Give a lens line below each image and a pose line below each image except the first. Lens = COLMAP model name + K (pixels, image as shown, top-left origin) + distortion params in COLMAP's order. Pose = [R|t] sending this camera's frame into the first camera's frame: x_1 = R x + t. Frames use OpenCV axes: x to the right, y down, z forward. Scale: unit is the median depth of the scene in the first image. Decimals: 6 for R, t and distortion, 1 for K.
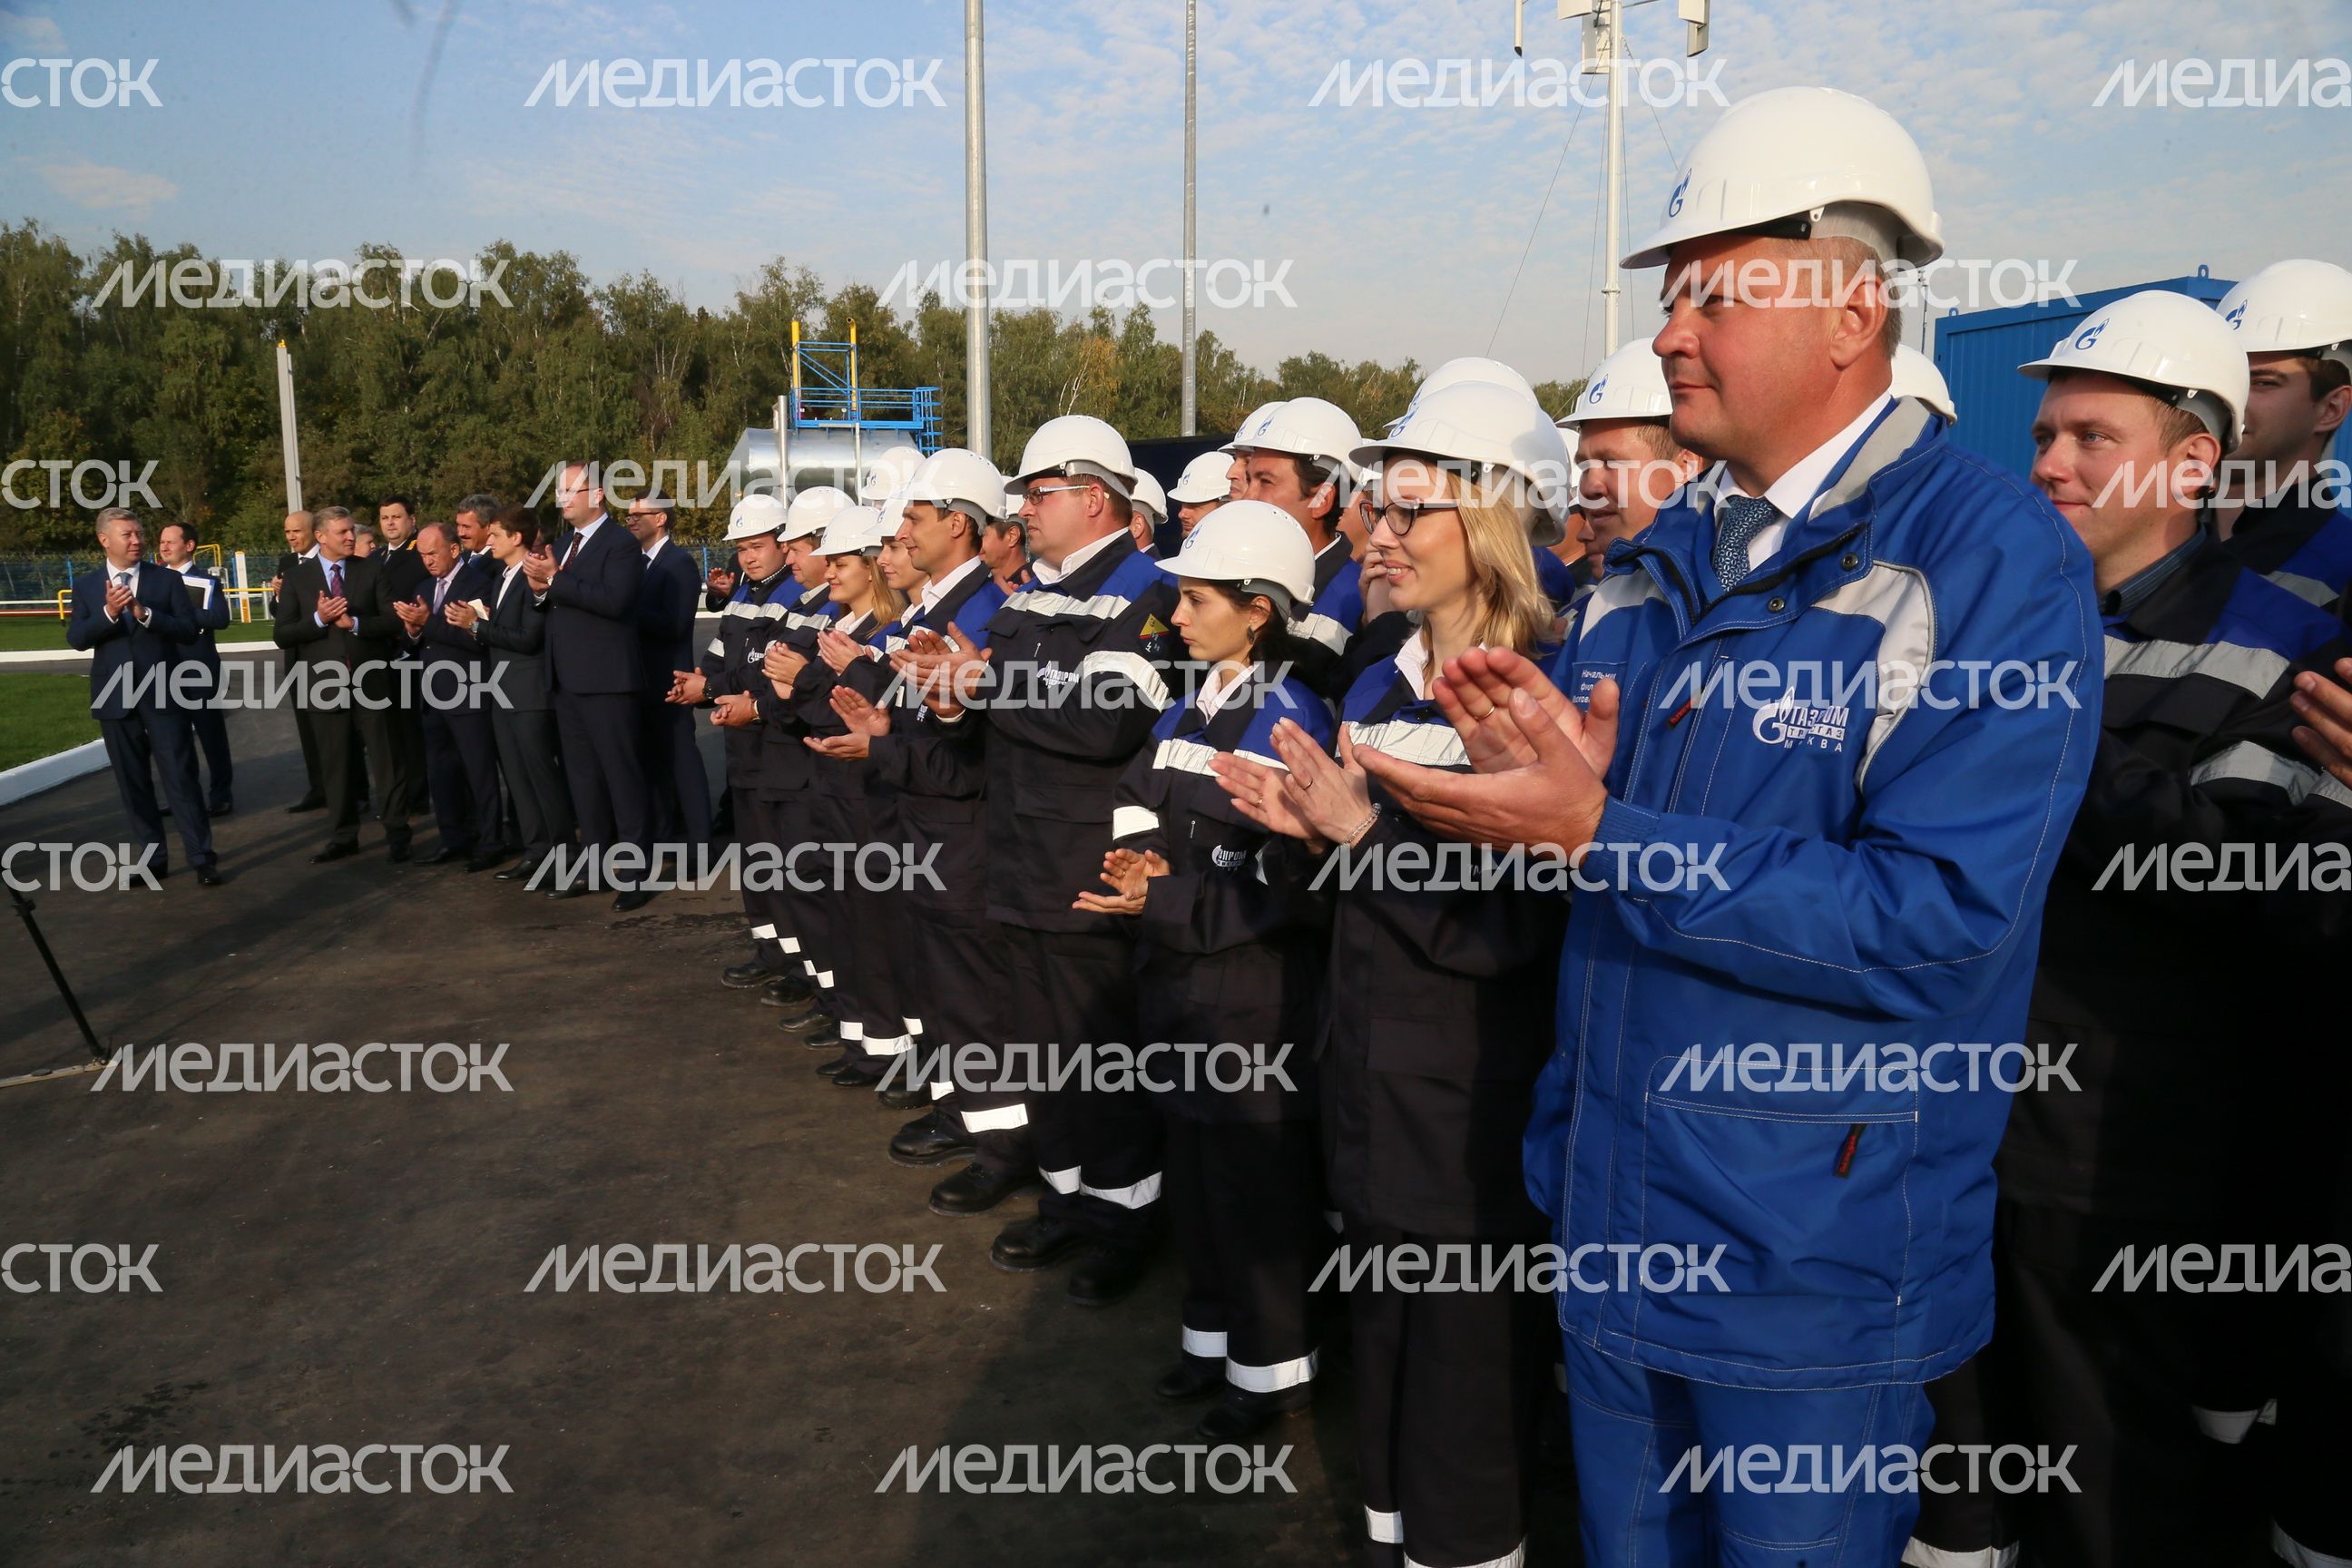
lens RADIAL K [[1628.7, 0, 1176.0], [0, 1628.7, 784.0], [0, 0, 1]] dist [-0.000679, -0.001378]
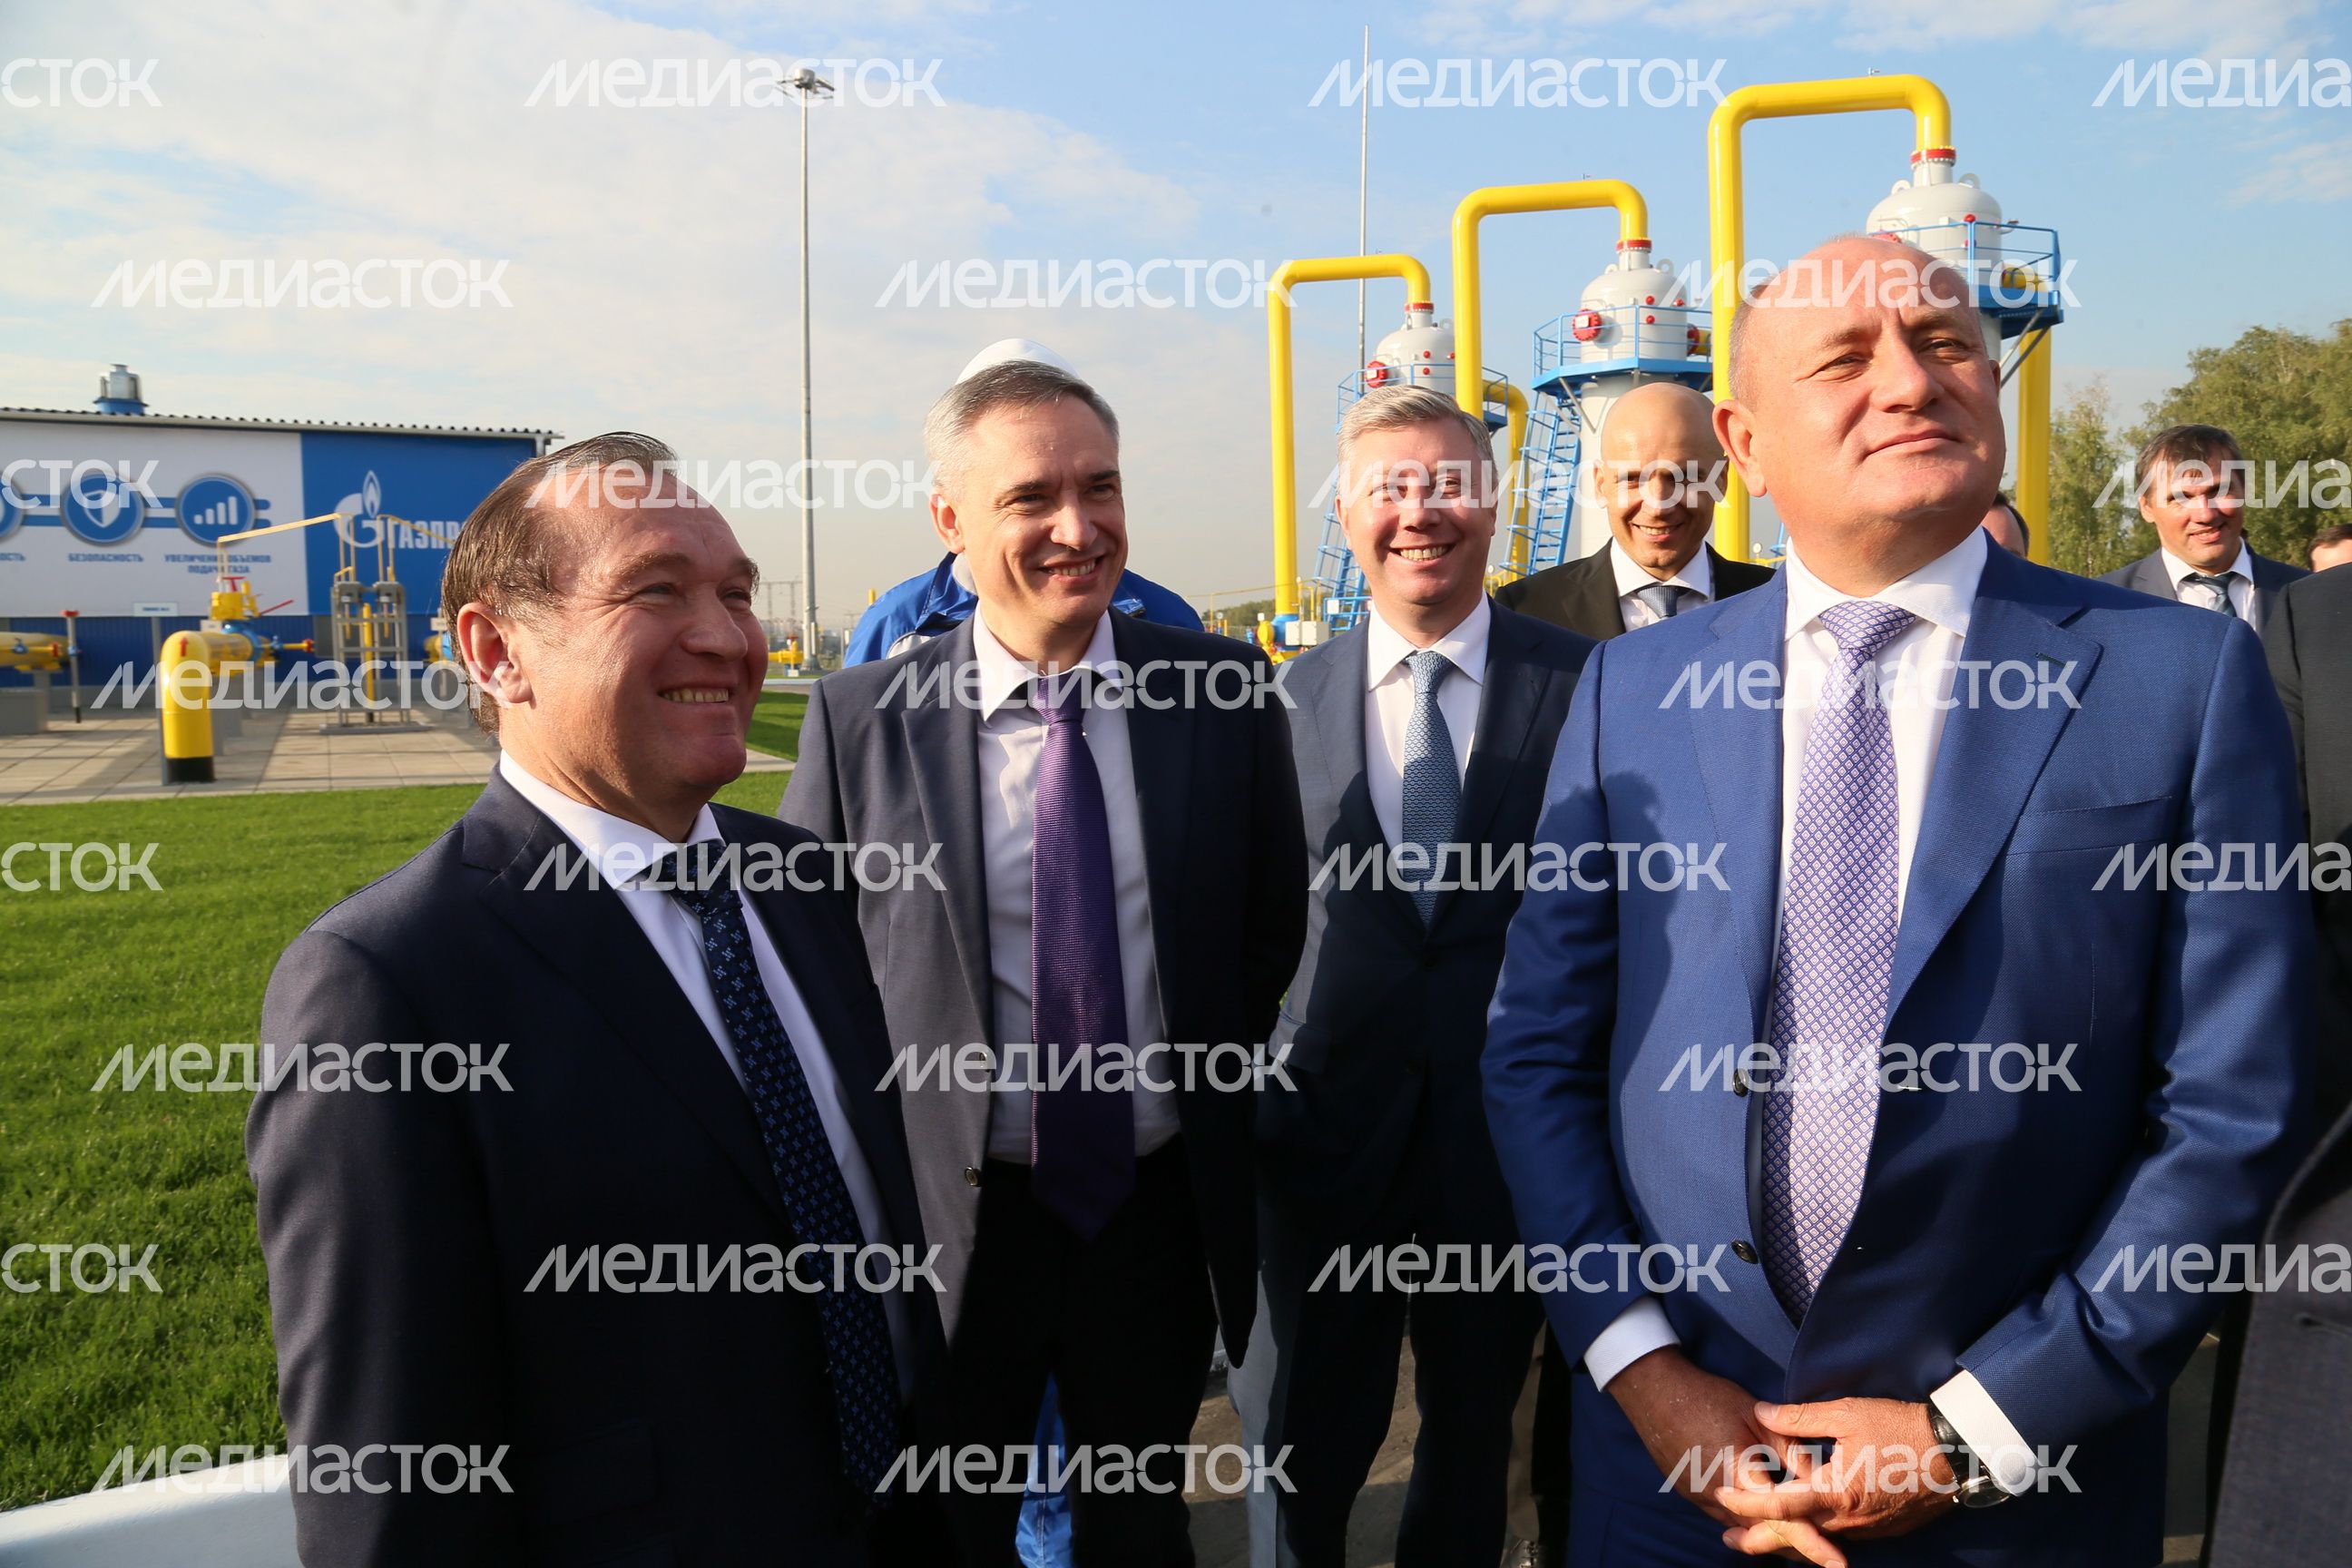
lens RADIAL K [[1628.7, 0, 1176.0], [0, 1628.7, 784.0], [0, 0, 1]] dist [-0.000679, -0.001378]
pose [[1.000000, 0.000050, -0.000747, -0.481301], [-0.000050, 1.000000, 0.000020, 0.000049], [0.000747, -0.000020, 1.000000, -0.000135]]
